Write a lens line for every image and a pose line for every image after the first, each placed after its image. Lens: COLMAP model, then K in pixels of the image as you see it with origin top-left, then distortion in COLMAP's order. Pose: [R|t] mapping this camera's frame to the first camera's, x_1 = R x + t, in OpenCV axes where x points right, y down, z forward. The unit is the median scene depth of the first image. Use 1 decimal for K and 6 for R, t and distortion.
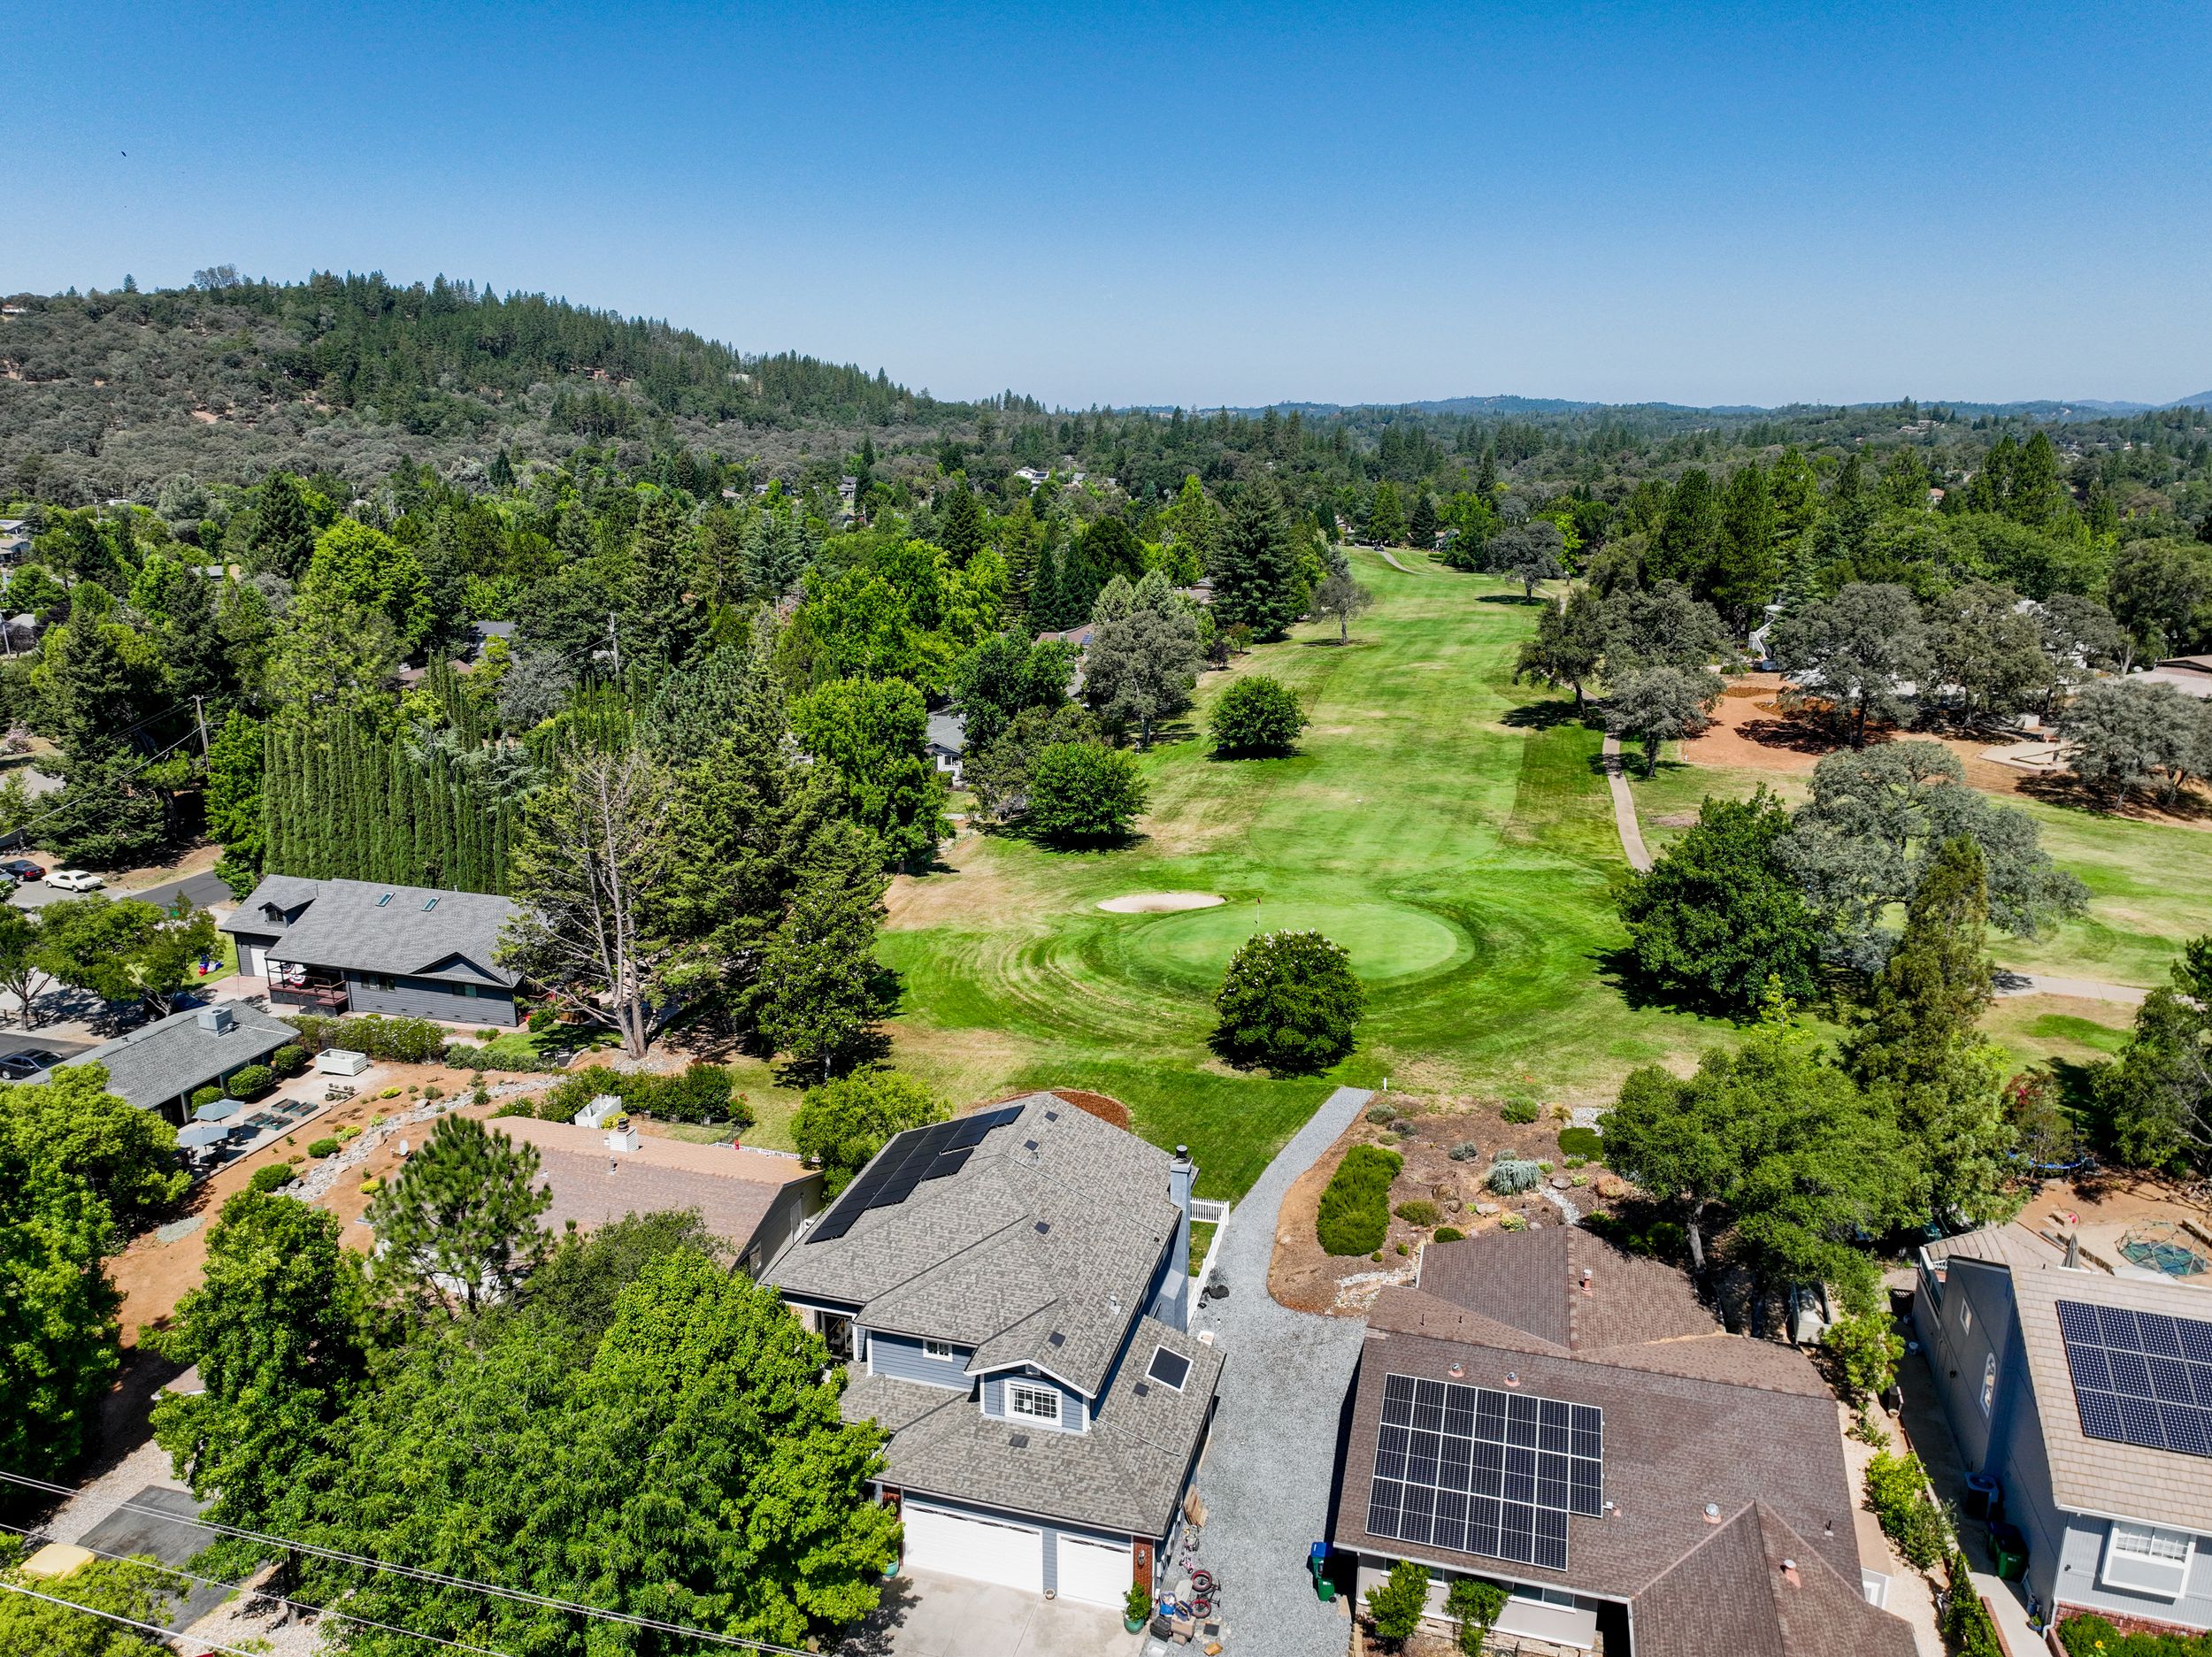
lens RADIAL K [[1560.3, 0, 1106.0], [0, 1560.3, 828.5], [0, 0, 1]] dist [0.001563, 0.012319]
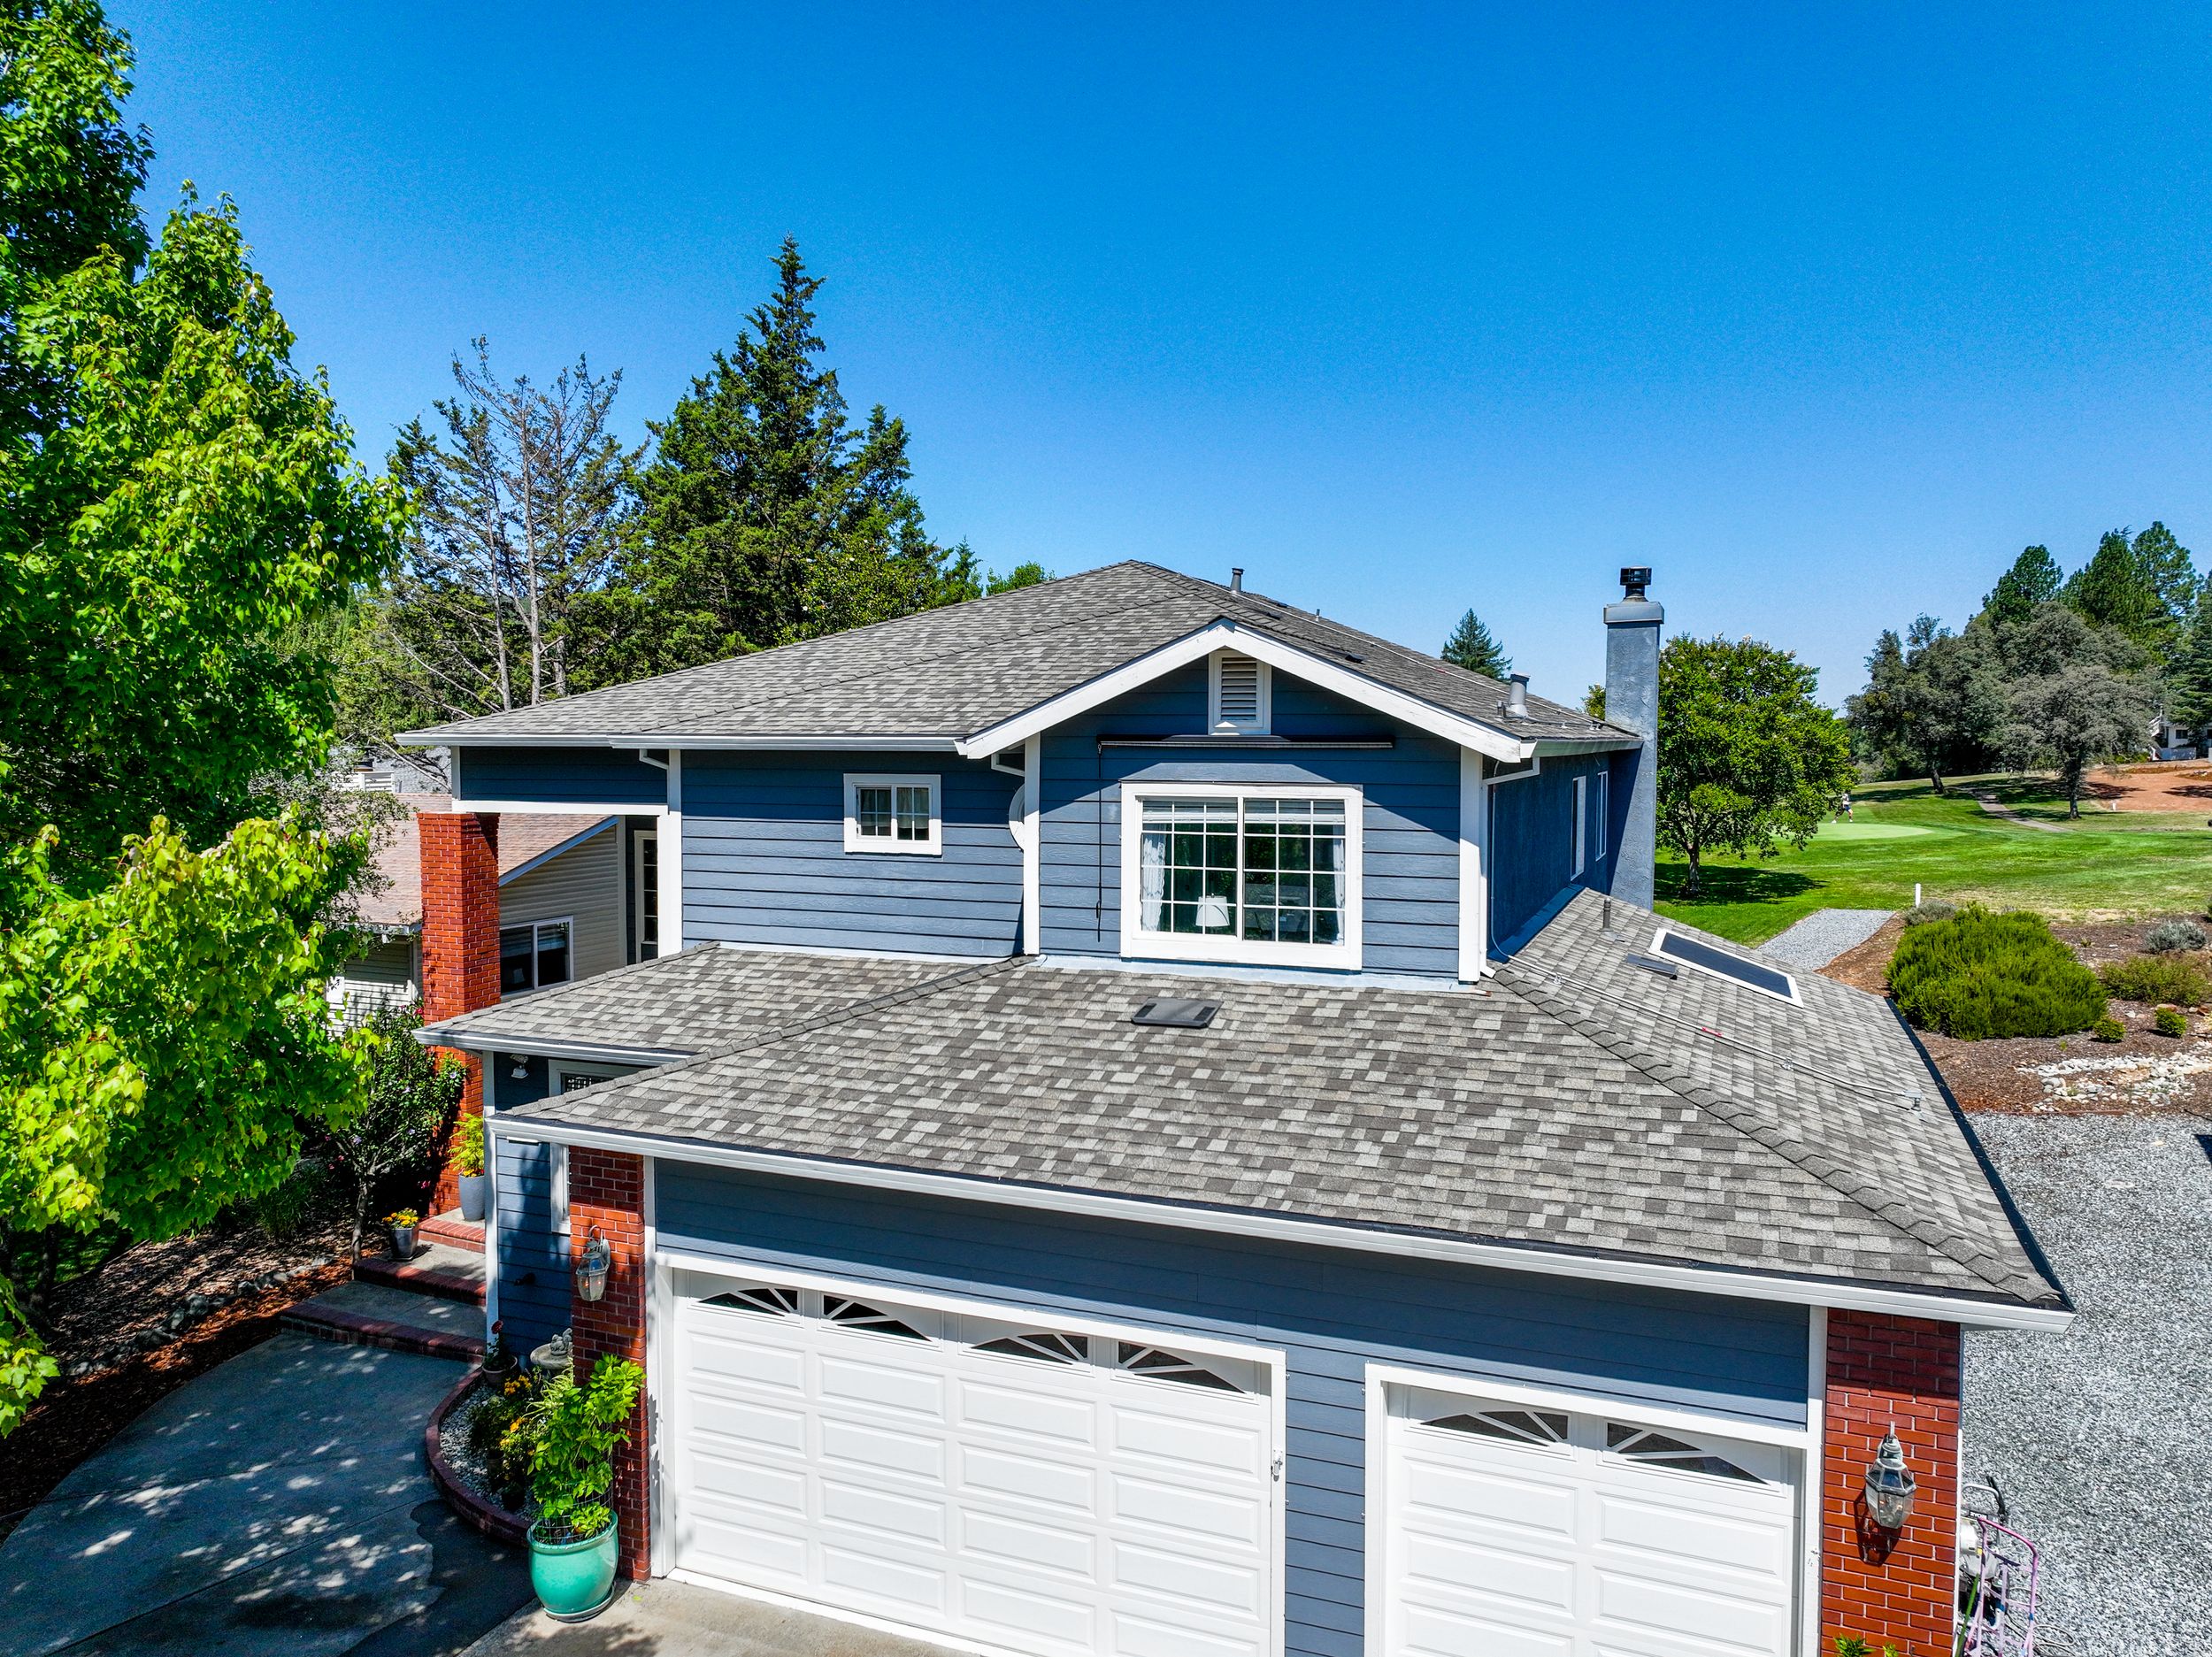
lens RADIAL K [[1560.3, 0, 1106.0], [0, 1560.3, 828.5], [0, 0, 1]] dist [0.001563, 0.012319]
pose [[0.993430, 0.003659, -0.114387, -0.023704], [-0.027405, 0.978016, -0.206720, 0.246233], [0.111116, 0.208496, 0.971691, 0.459700]]
